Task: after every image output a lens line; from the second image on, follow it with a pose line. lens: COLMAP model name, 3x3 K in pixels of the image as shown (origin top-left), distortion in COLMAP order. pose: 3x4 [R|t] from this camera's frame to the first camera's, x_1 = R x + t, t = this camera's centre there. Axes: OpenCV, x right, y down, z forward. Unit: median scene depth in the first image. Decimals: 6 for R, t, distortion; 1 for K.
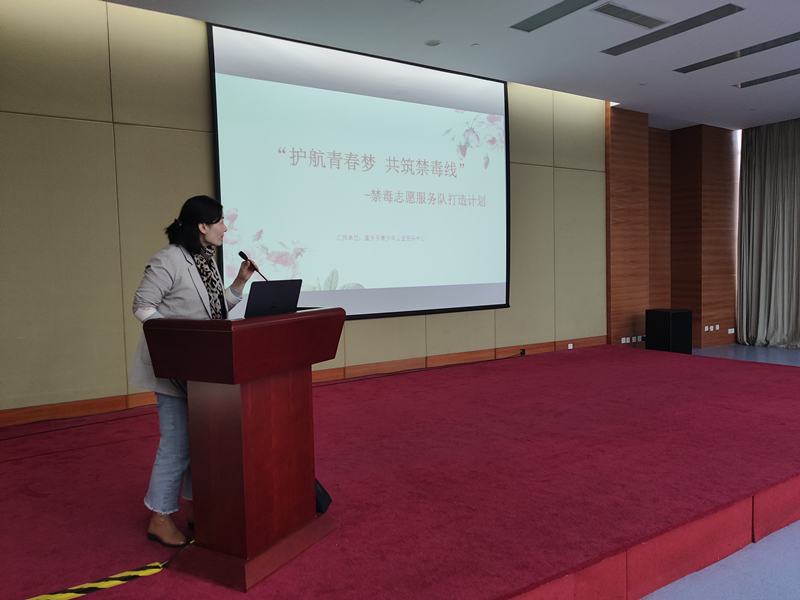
lens RADIAL K [[631.3, 0, 392.8], [0, 631.3, 301.5], [0, 0, 1]] dist [-0.003934, 0.001816]
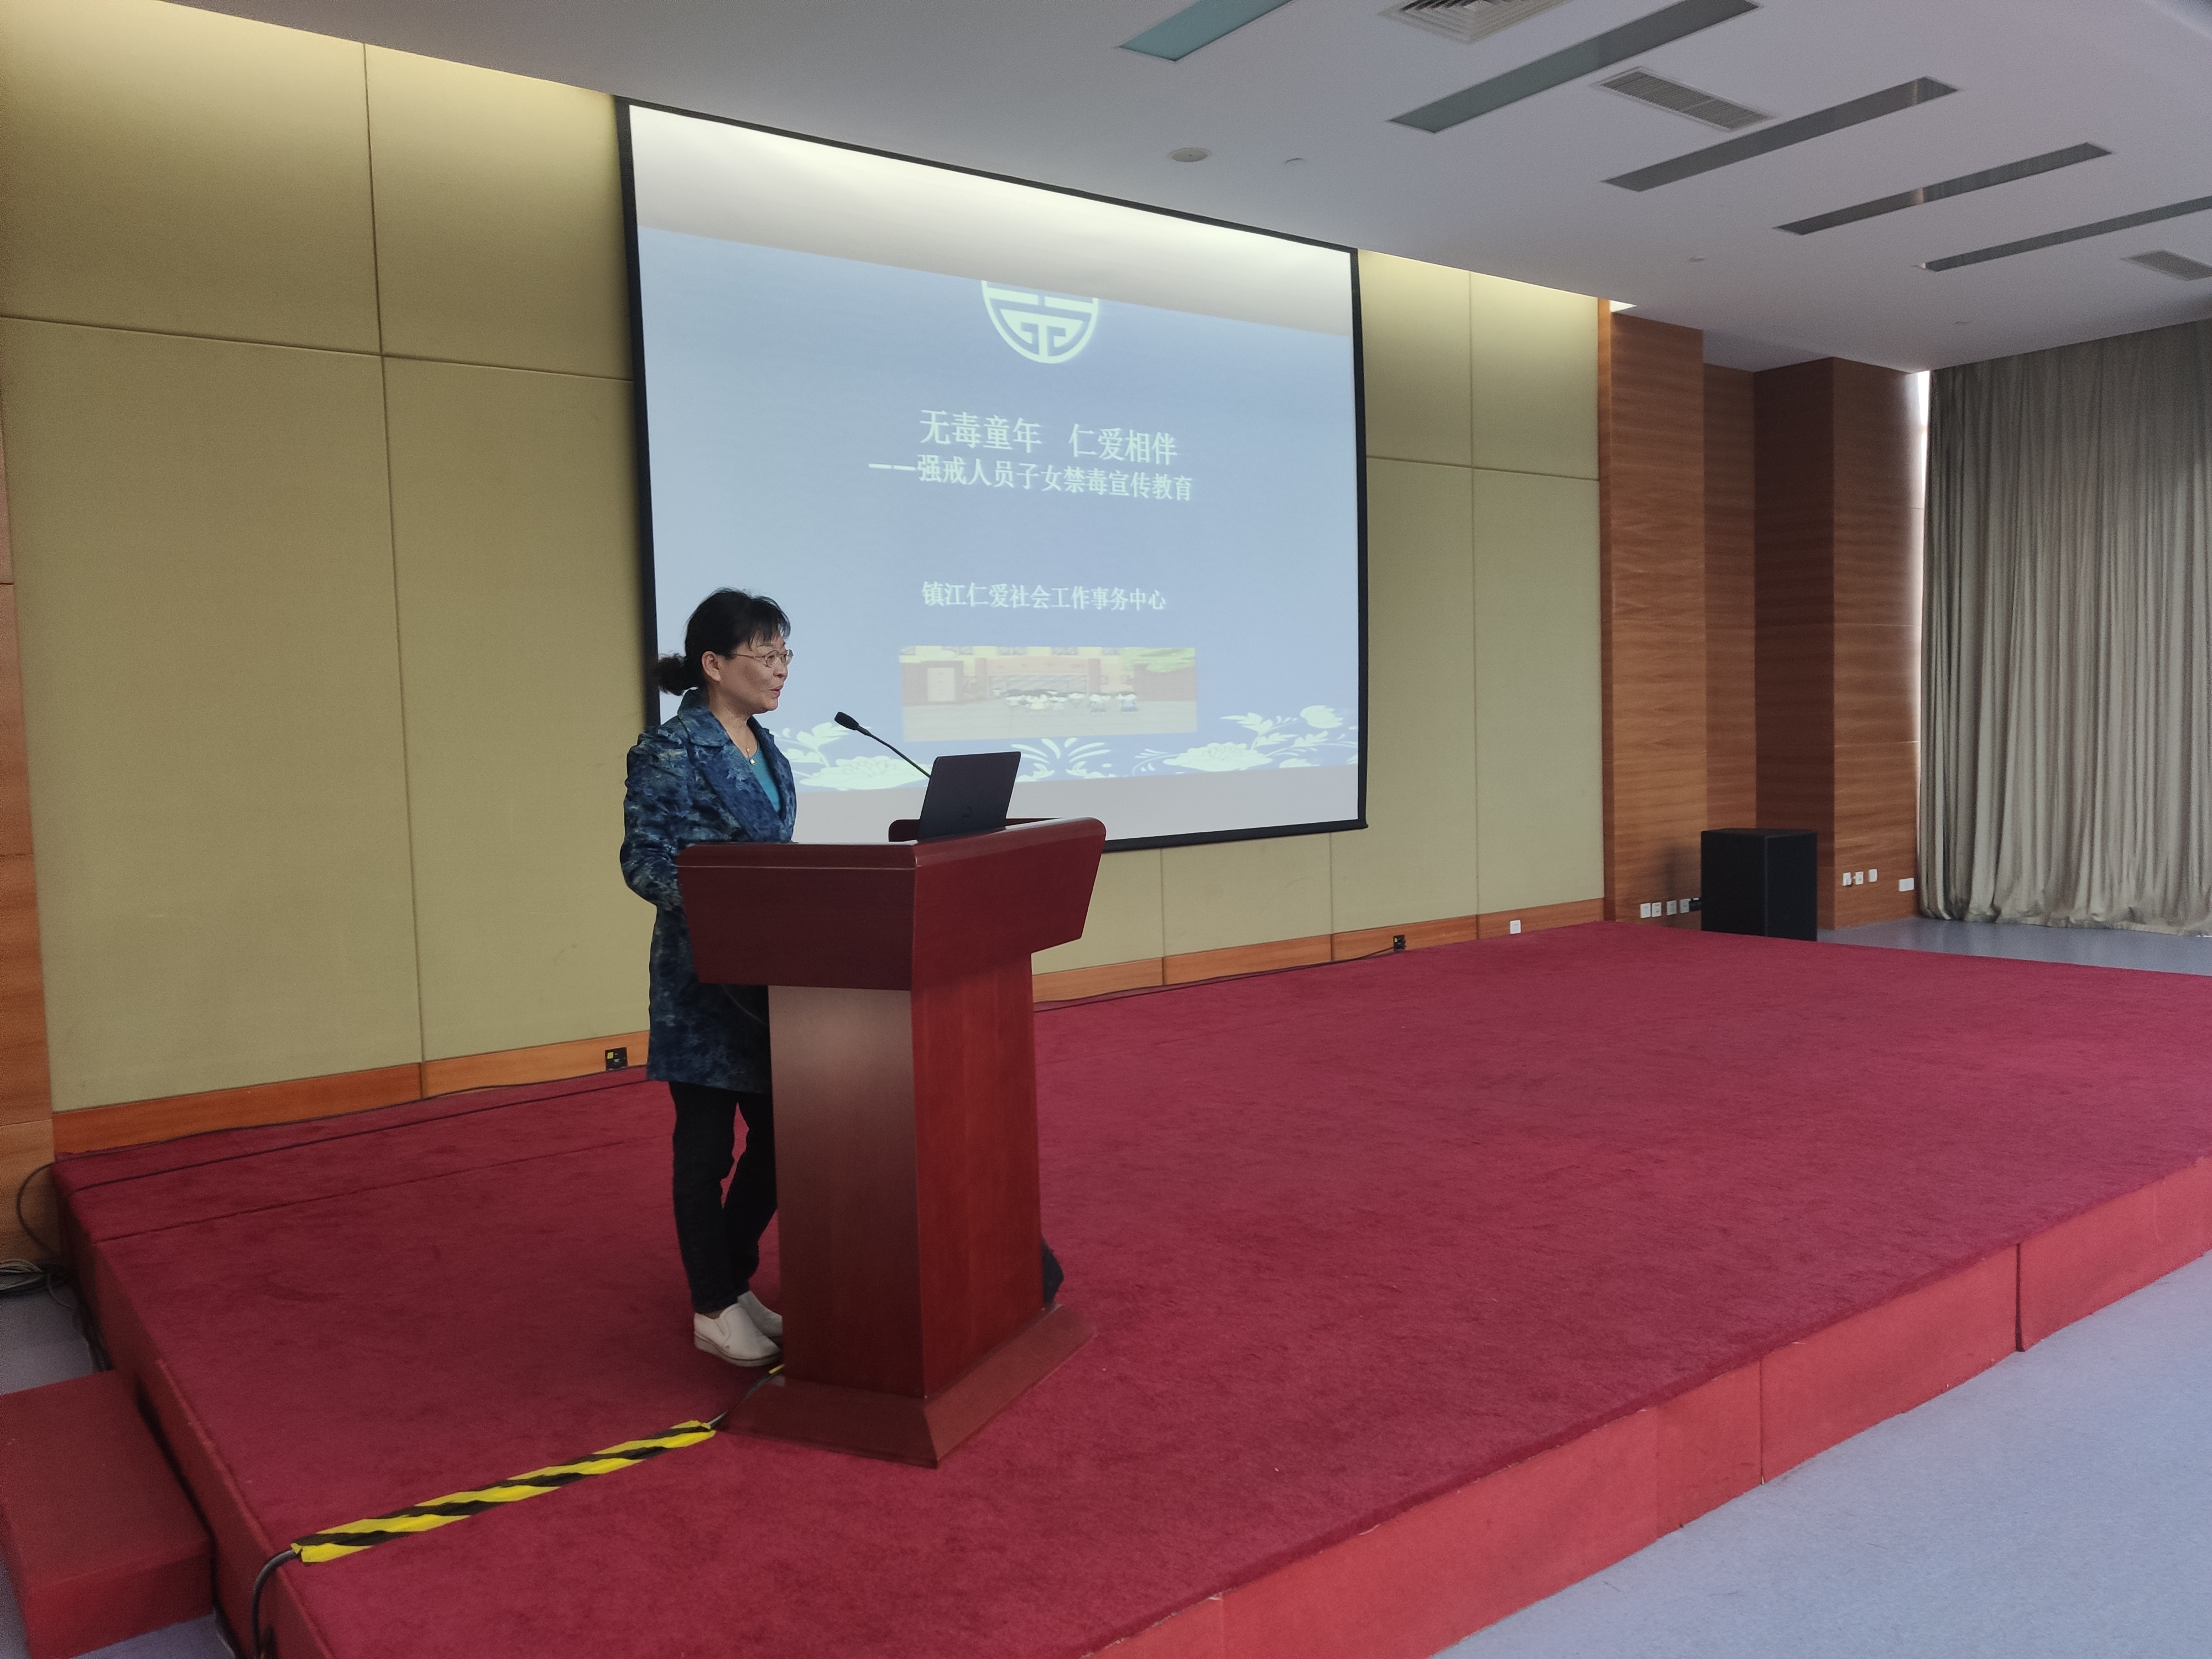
lens RADIAL K [[1745.6, 0, 1086.7], [0, 1745.6, 838.8], [0, 0, 1]] dist [-0.003934, 0.001816]
pose [[0.997573, -0.010514, 0.068825, -0.074425], [0.009891, 0.999907, 0.009382, 0.004785], [-0.068917, -0.008679, 0.997585, -0.077129]]
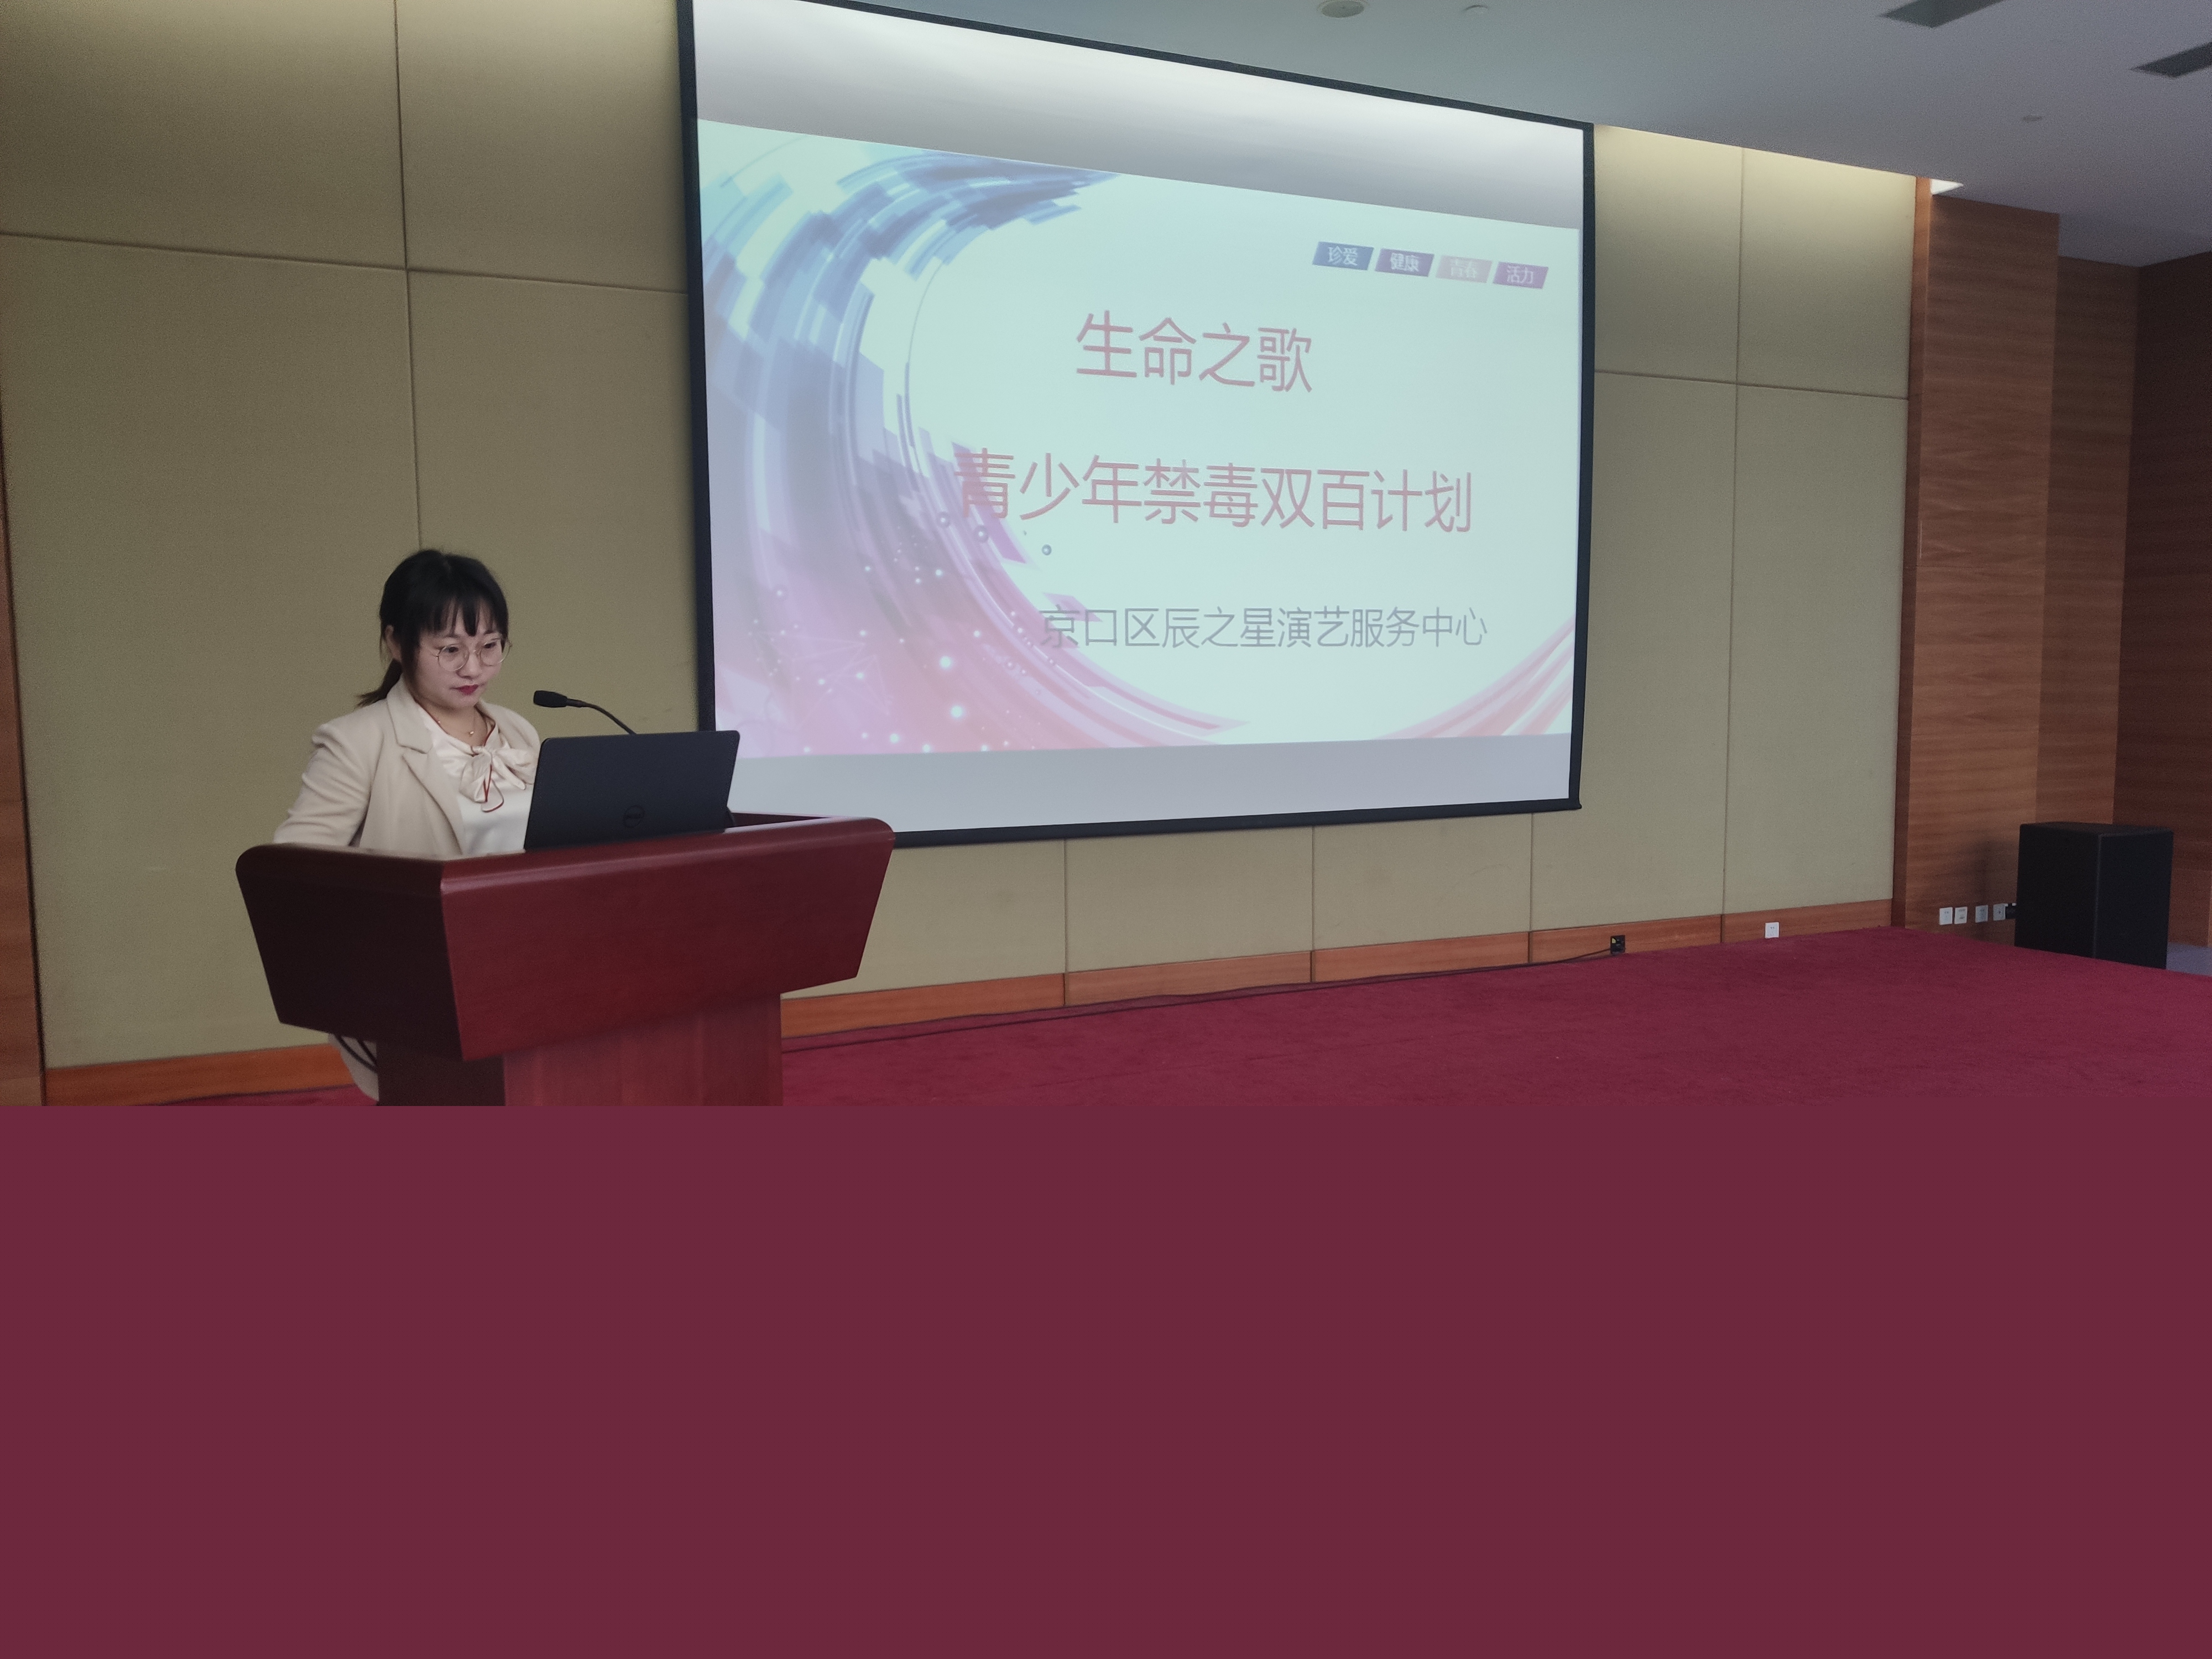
lens RADIAL K [[1745.6, 0, 1089.7], [0, 1745.6, 846.8], [0, 0, 1]] dist [-0.003934, 0.001816]
pose [[0.989988, 0.025244, -0.138874, 0.066832], [-0.019344, 0.998859, 0.043673, -0.007230], [0.139818, -0.040549, 0.989347, 0.055729]]
